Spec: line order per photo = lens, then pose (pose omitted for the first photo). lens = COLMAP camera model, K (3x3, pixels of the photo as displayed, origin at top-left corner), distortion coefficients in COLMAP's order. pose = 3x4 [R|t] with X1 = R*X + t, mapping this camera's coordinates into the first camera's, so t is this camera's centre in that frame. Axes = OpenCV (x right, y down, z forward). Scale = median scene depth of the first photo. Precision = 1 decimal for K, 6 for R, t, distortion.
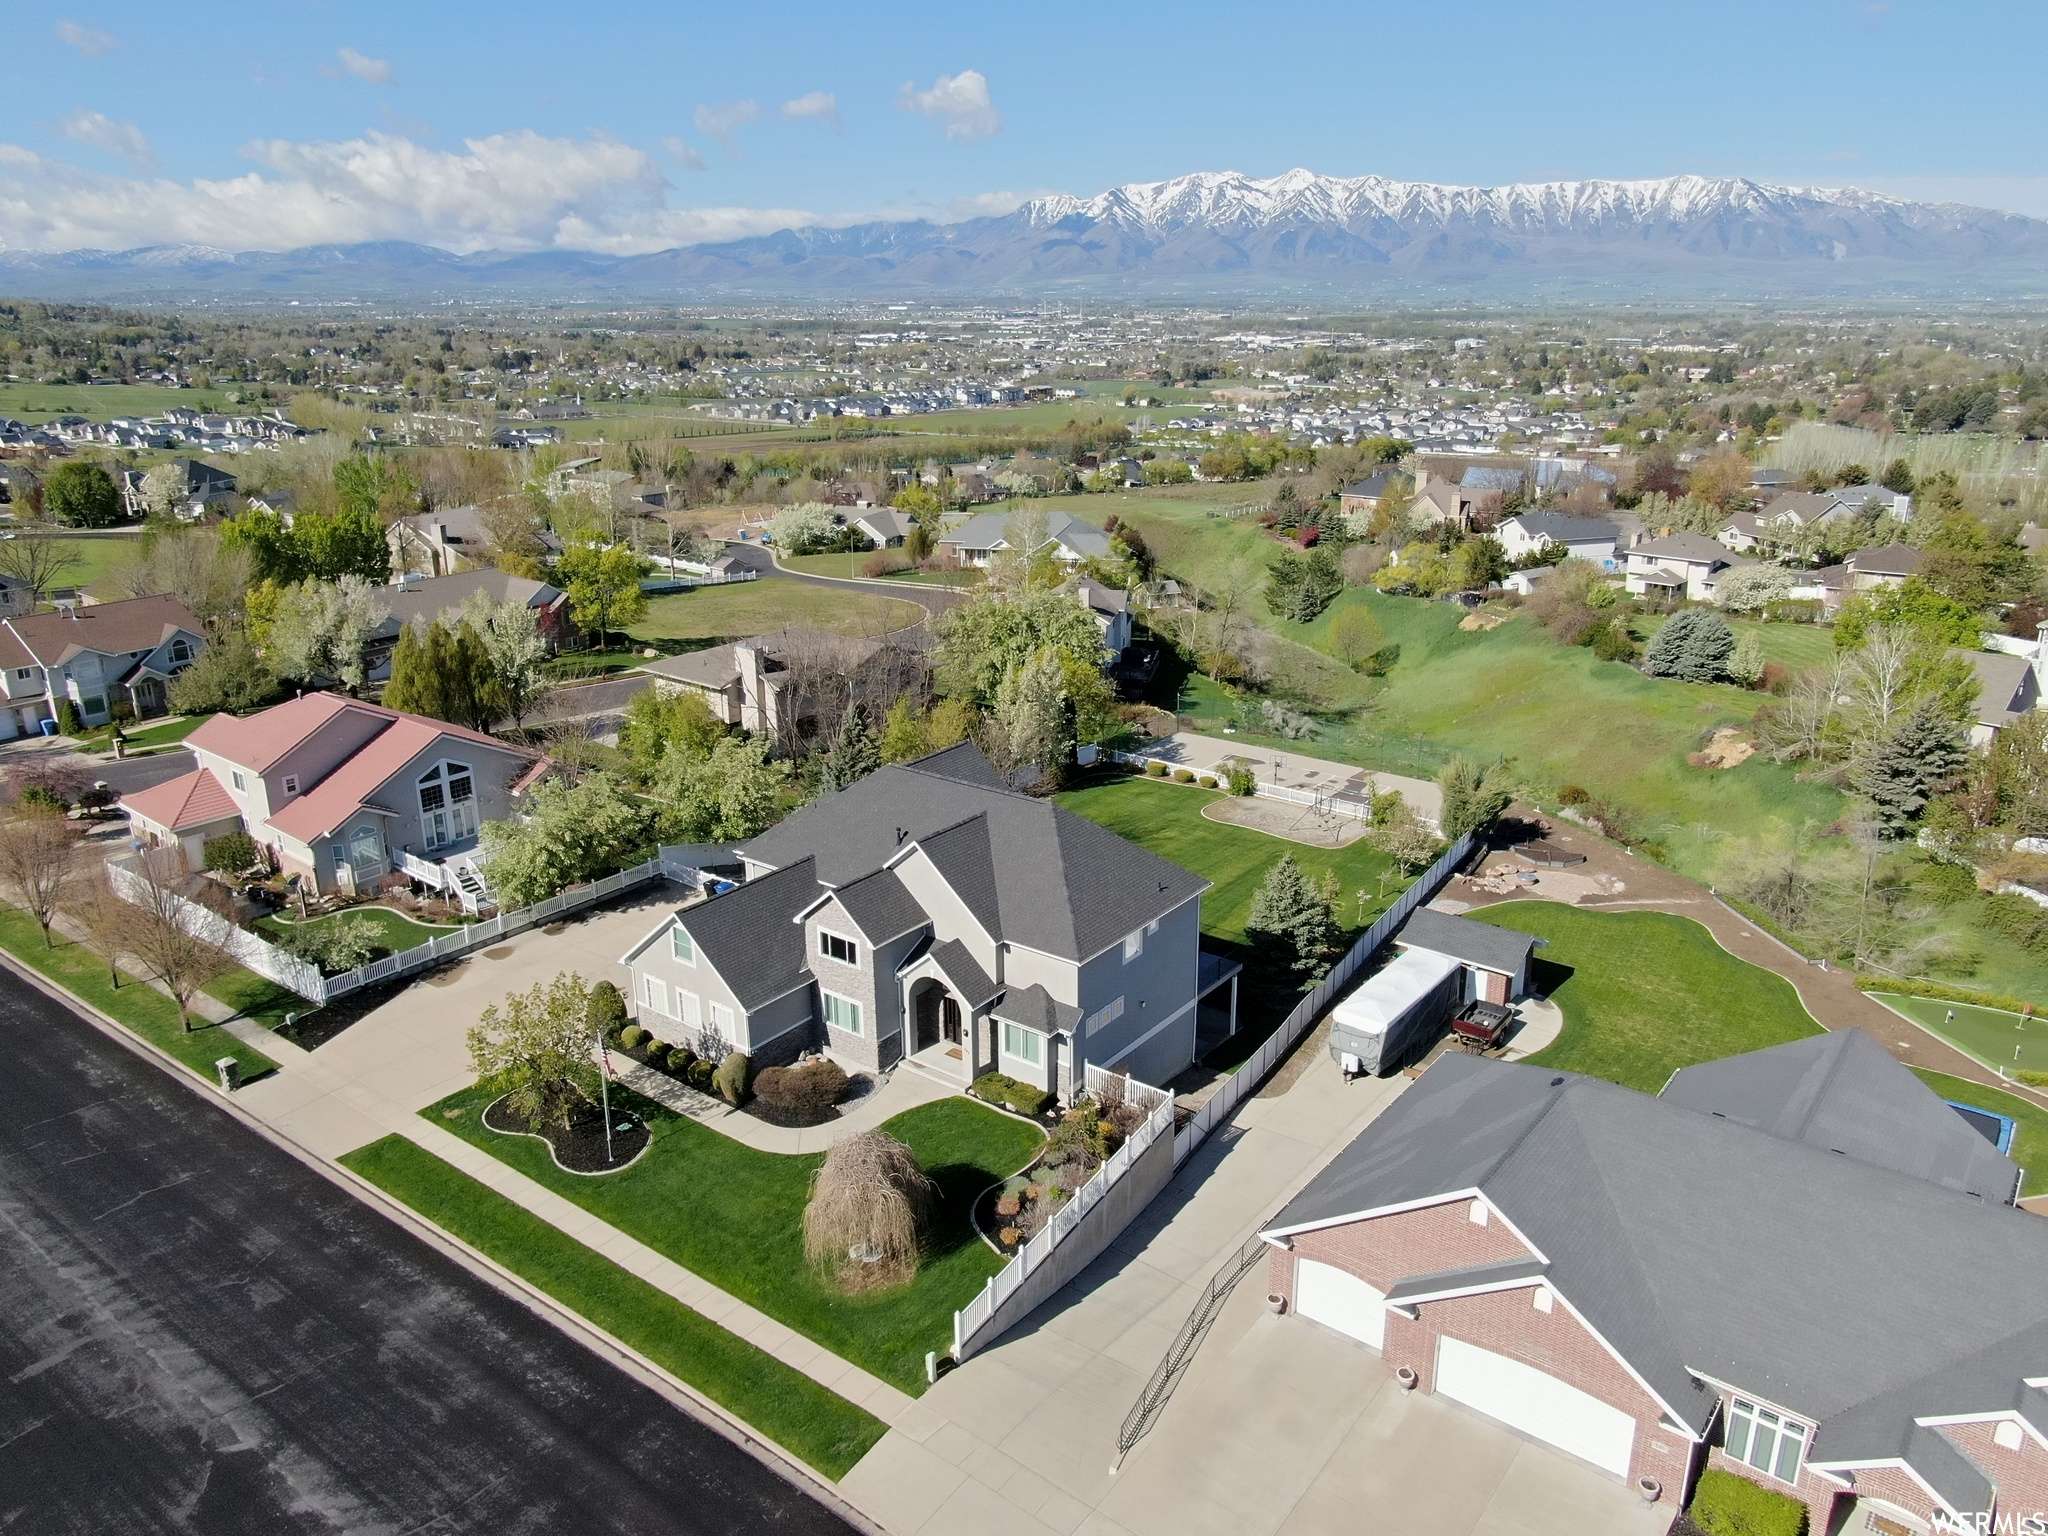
lens RADIAL K [[1464.9, 0, 1027.9], [0, 1464.9, 764.4], [0, 0, 1]] dist [-0.023660, 0.009202]
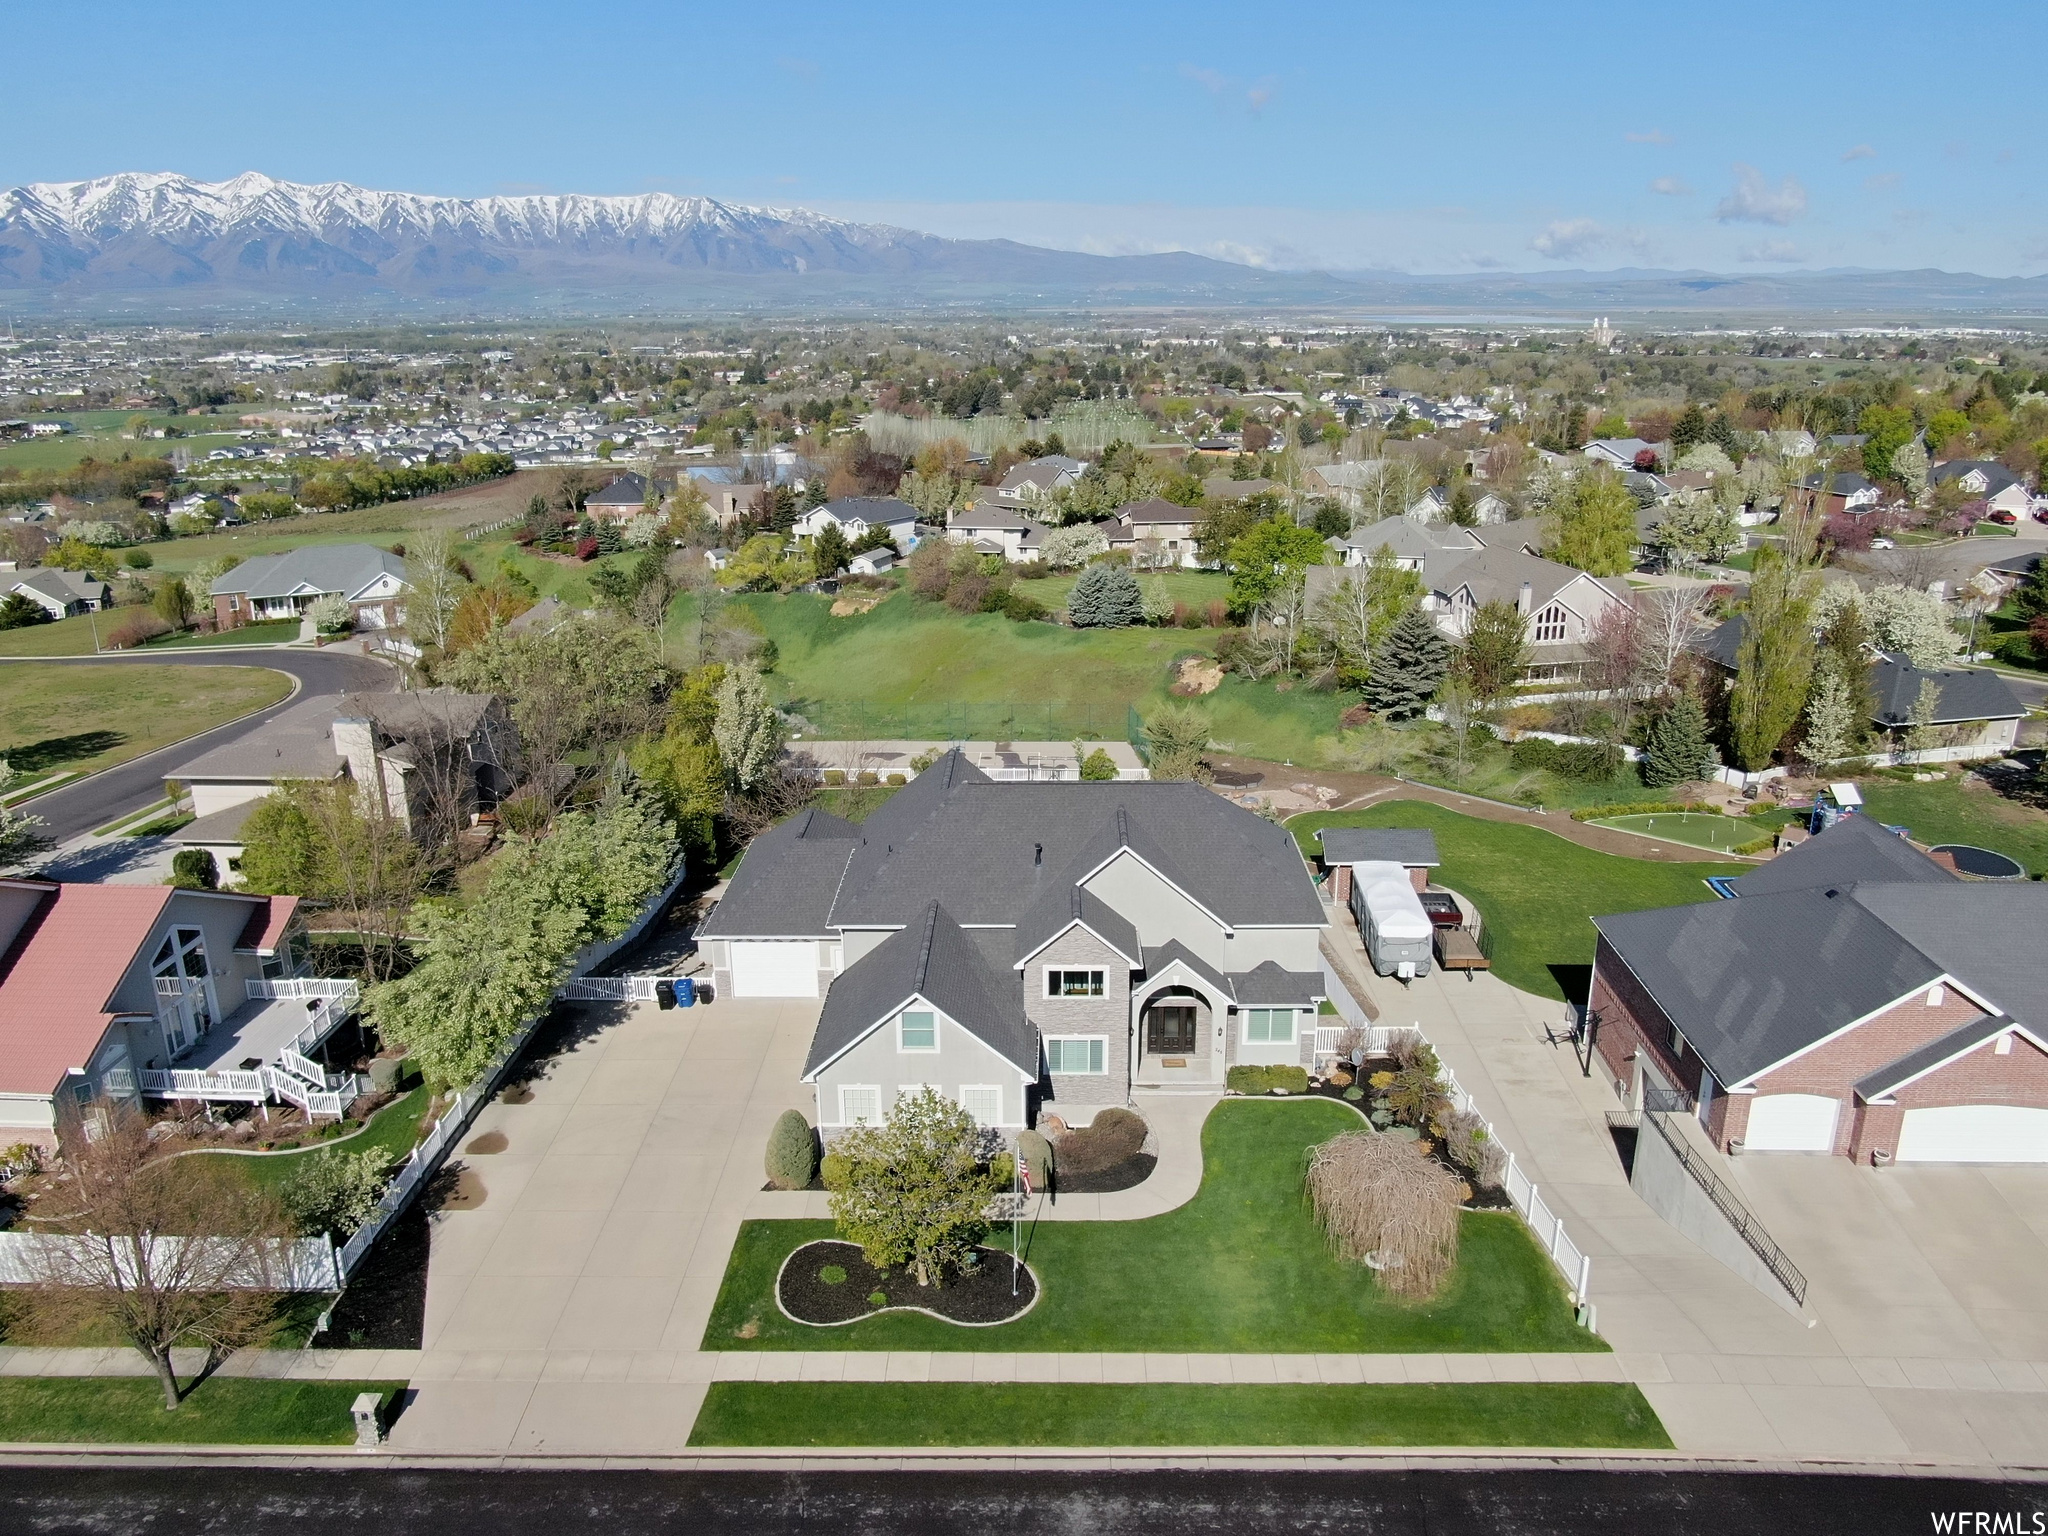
lens RADIAL K [[1464.9, 0, 1027.9], [0, 1464.9, 764.4], [0, 0, 1]] dist [-0.023660, 0.009202]
pose [[0.806277, -0.180115, 0.563449, -0.283661], [0.184558, 0.981565, 0.049675, -0.024118], [-0.562010, 0.063937, 0.824656, 0.125734]]
